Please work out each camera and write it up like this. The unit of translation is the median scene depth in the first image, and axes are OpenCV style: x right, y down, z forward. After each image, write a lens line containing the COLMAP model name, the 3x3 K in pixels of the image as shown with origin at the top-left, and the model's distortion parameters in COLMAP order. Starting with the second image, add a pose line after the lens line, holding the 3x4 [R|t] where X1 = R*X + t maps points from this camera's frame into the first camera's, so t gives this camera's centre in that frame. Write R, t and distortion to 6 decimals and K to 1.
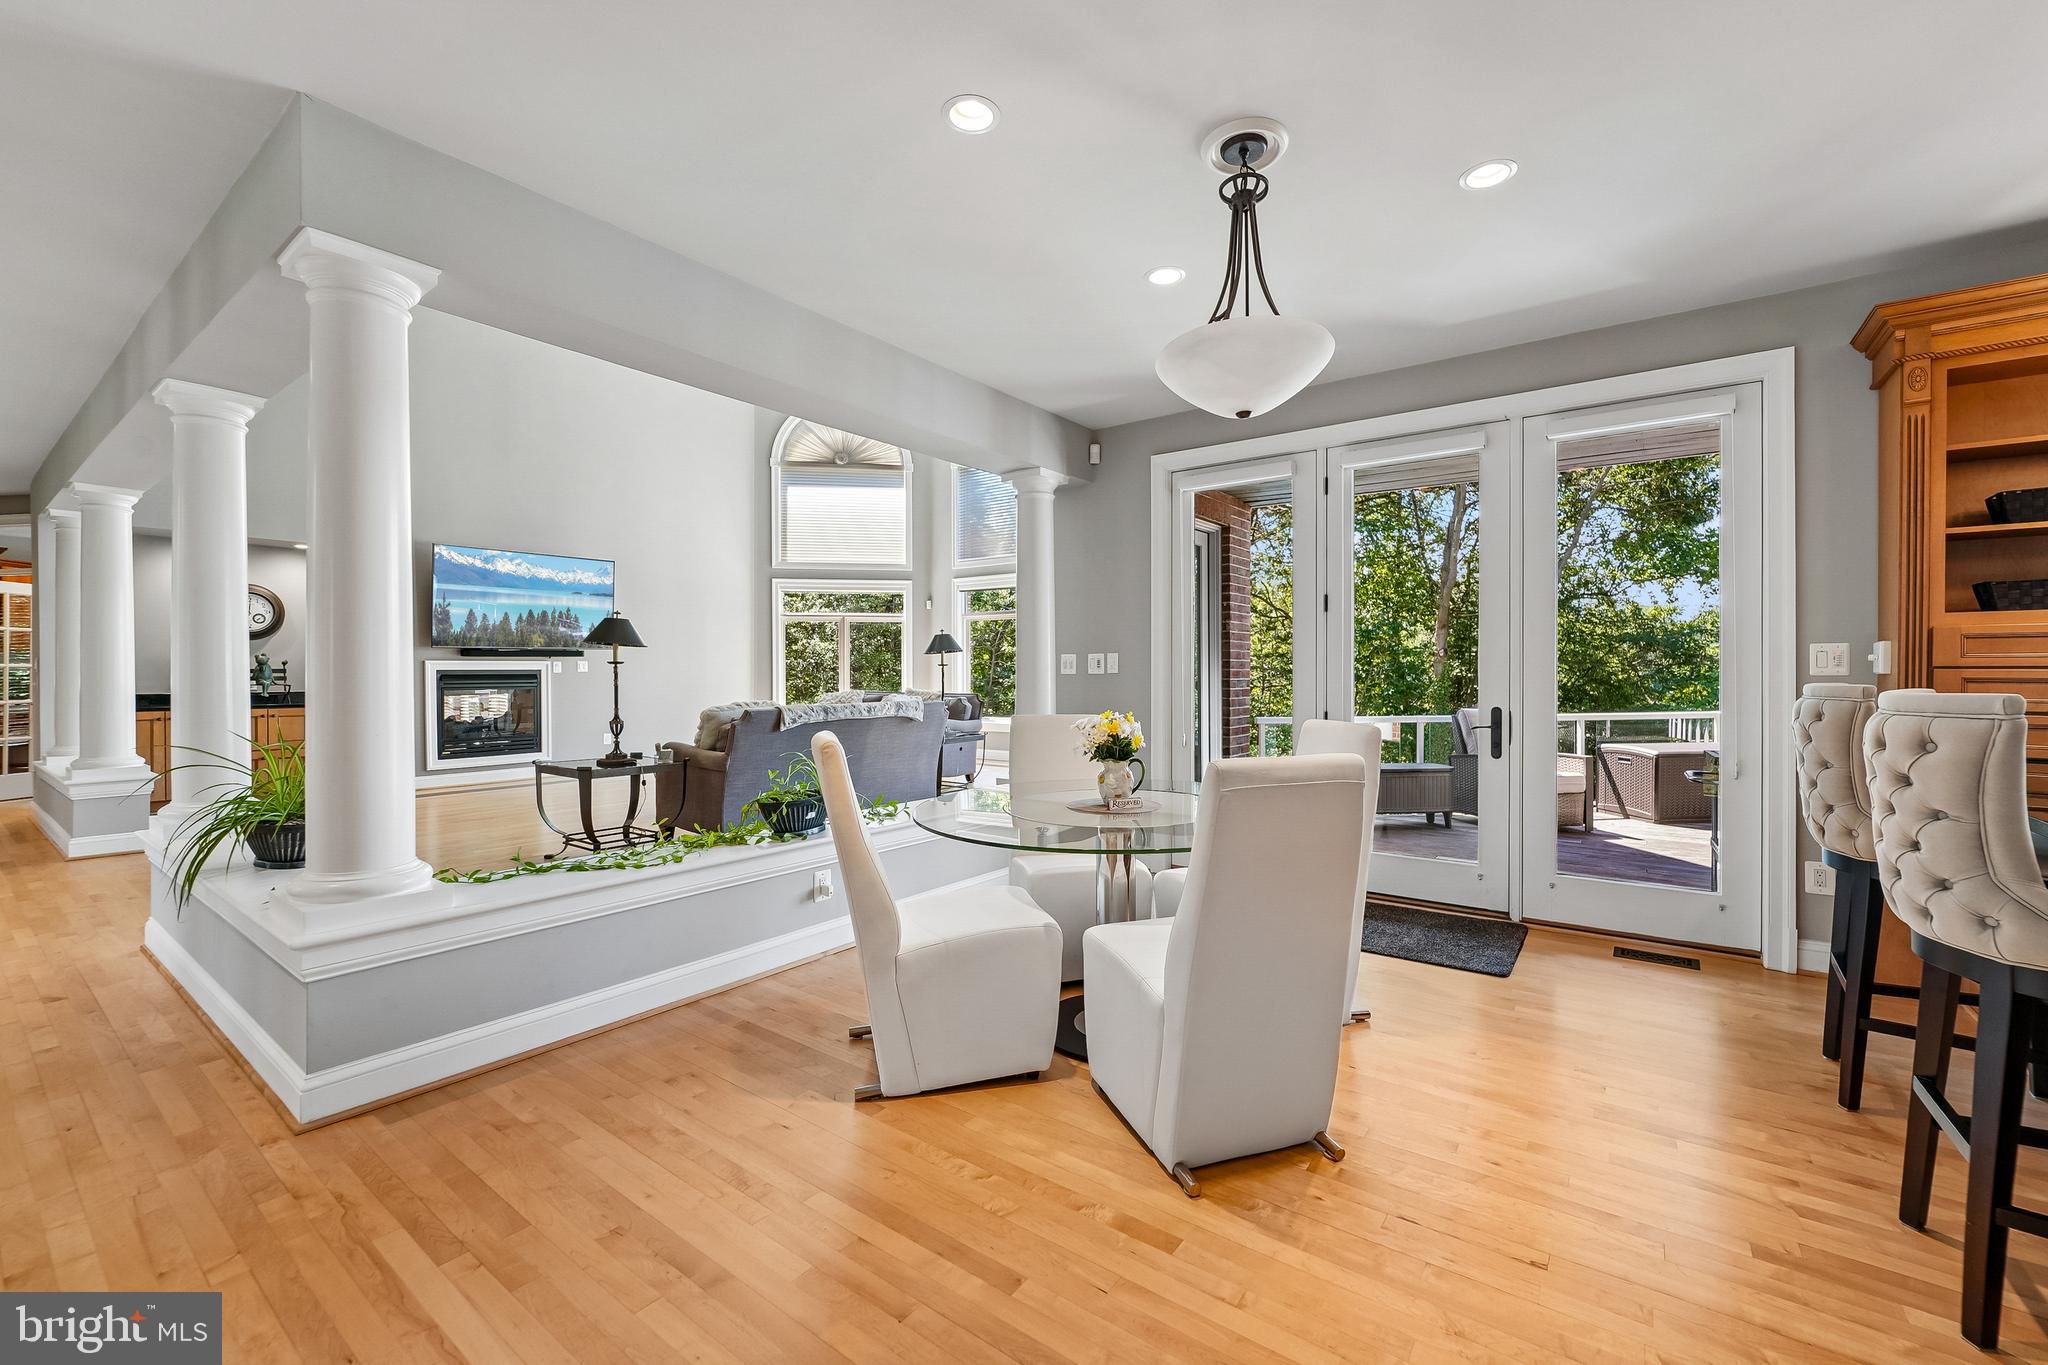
lens RADIAL K [[828.5, 0, 1033.4], [0, 828.5, 672.5], [0, 0, 1]] dist [-0.008906, 0.000047]
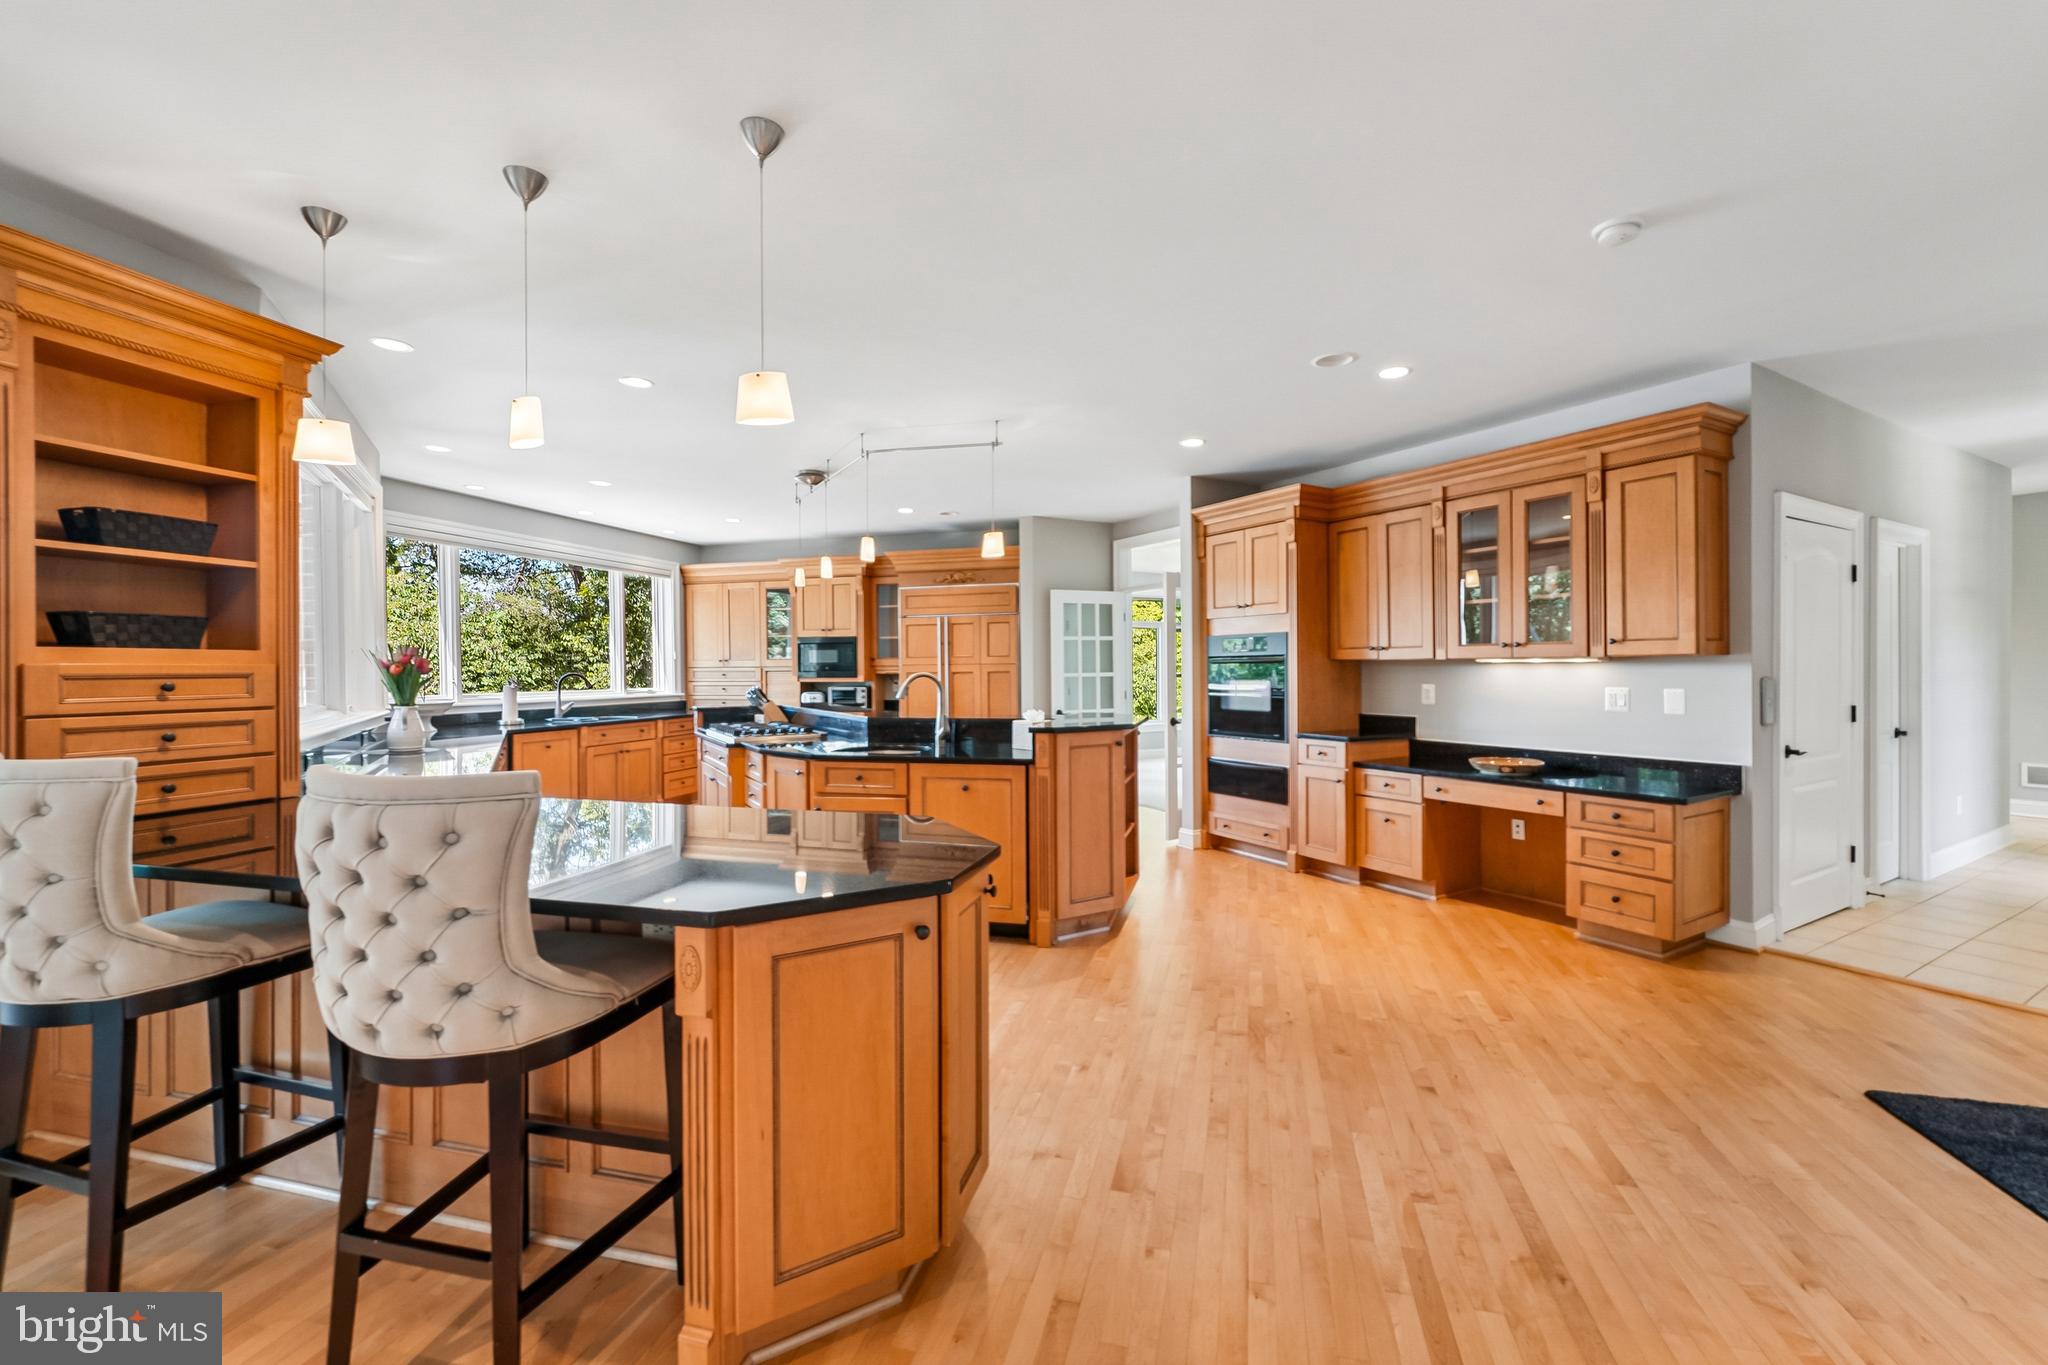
lens RADIAL K [[828.5, 0, 1032.9], [0, 828.5, 674.4], [0, 0, 1]] dist [-0.008906, 0.000047]
pose [[-0.374634, -0.005572, 0.927156, 0.011511], [0.007724, 0.999928, 0.009130, -0.017225], [-0.927141, 0.010582, -0.374564, 0.152114]]
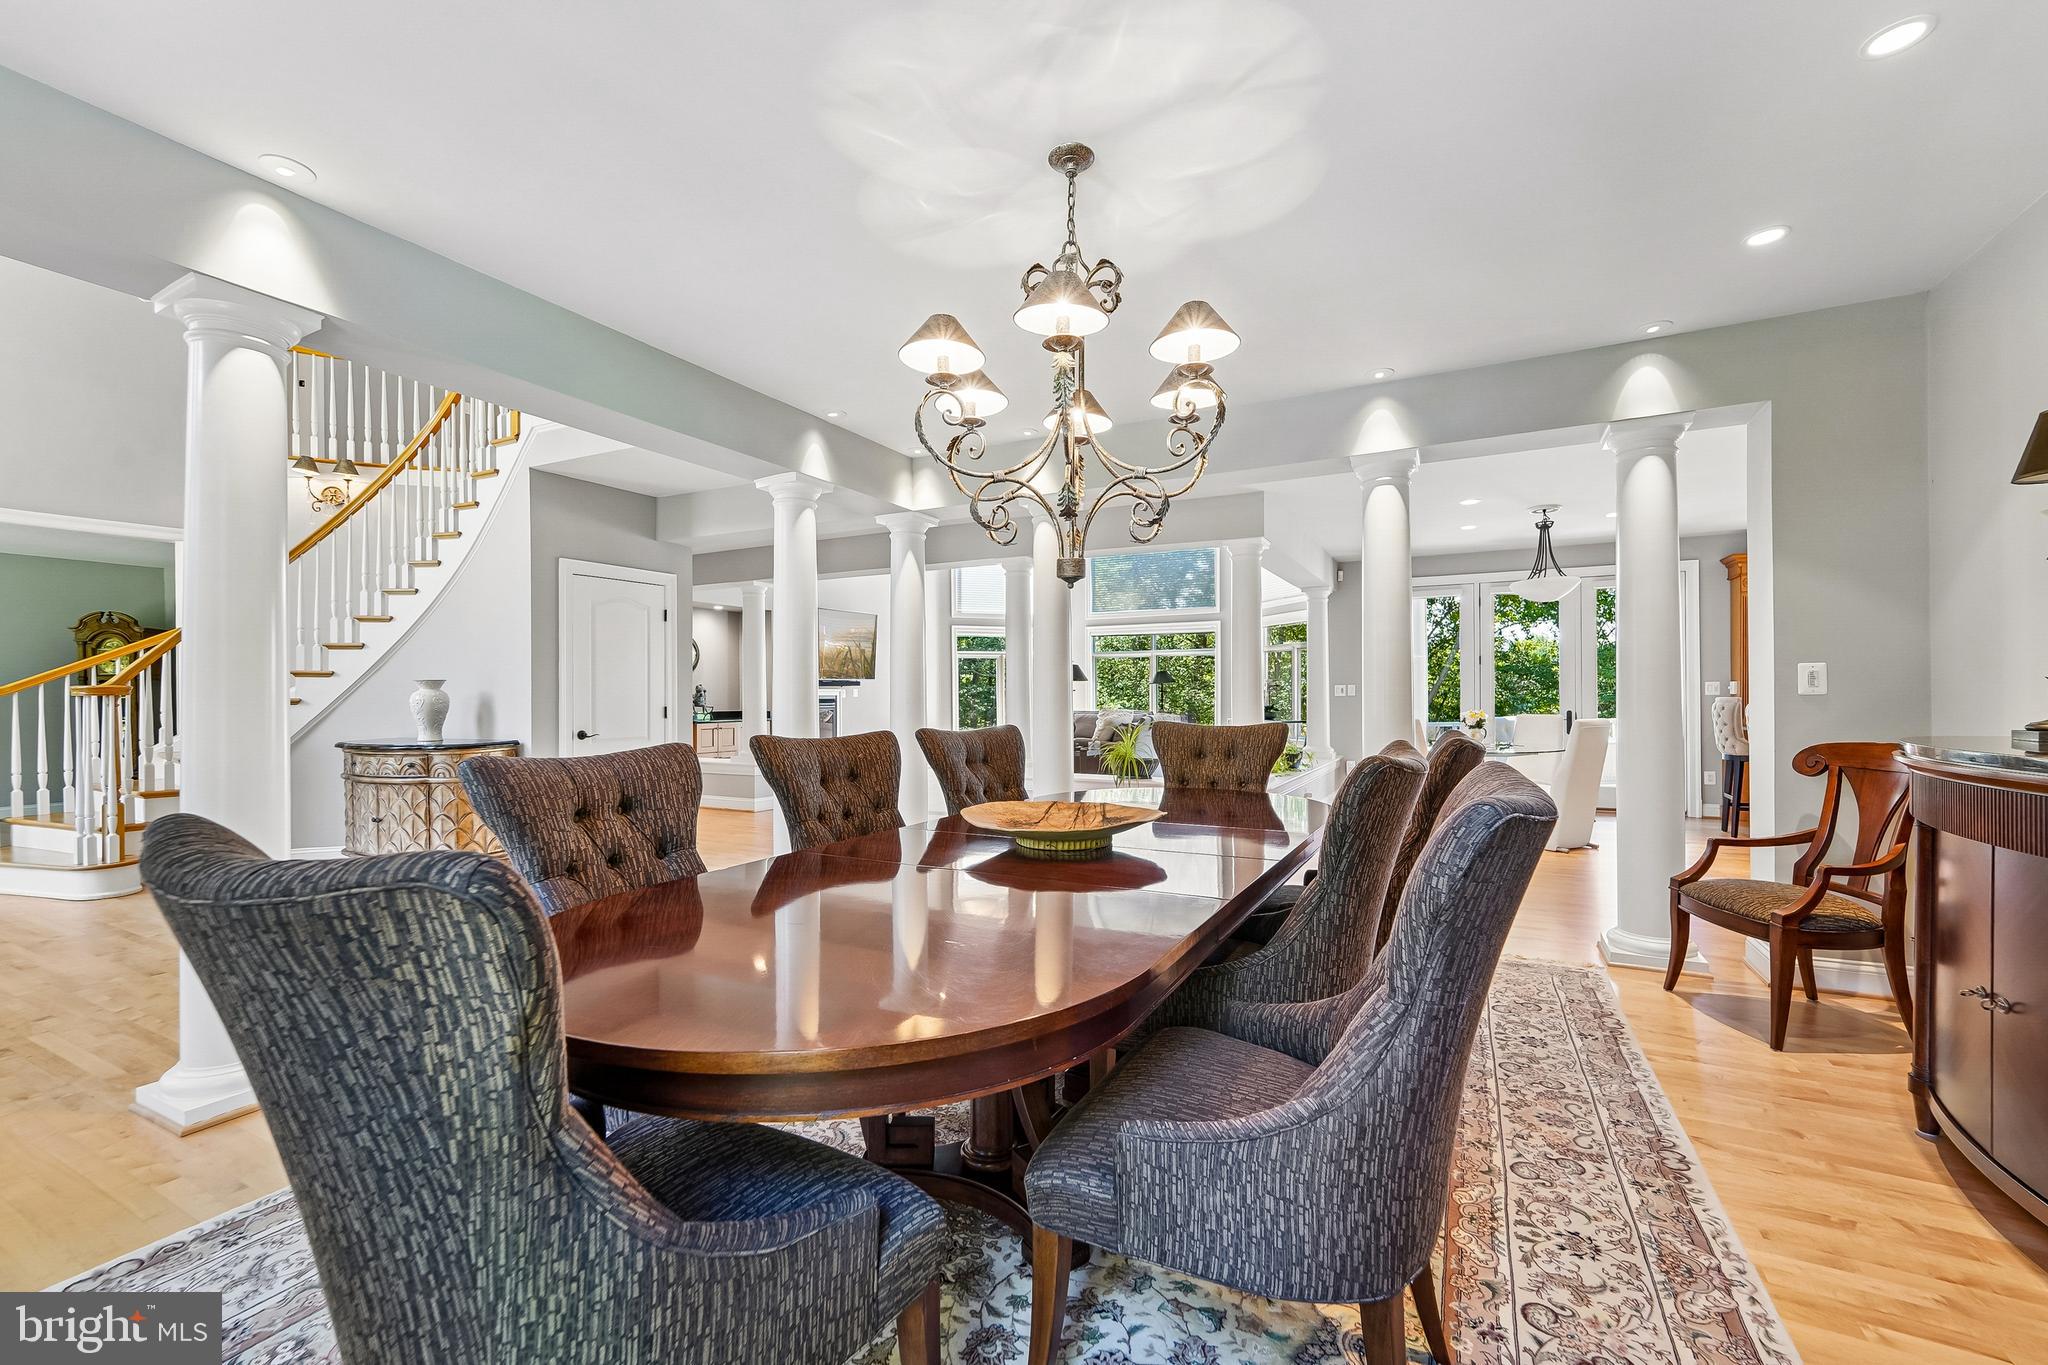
lens RADIAL K [[828.5, 0, 1015.2], [0, 828.5, 693.2], [0, 0, 1]] dist [-0.008906, 0.000047]
pose [[0.992119, -0.000616, 0.125299, -0.599377], [0.001513, 0.999974, -0.007057, 0.004662], [-0.125291, 0.007191, 0.992094, -0.502180]]
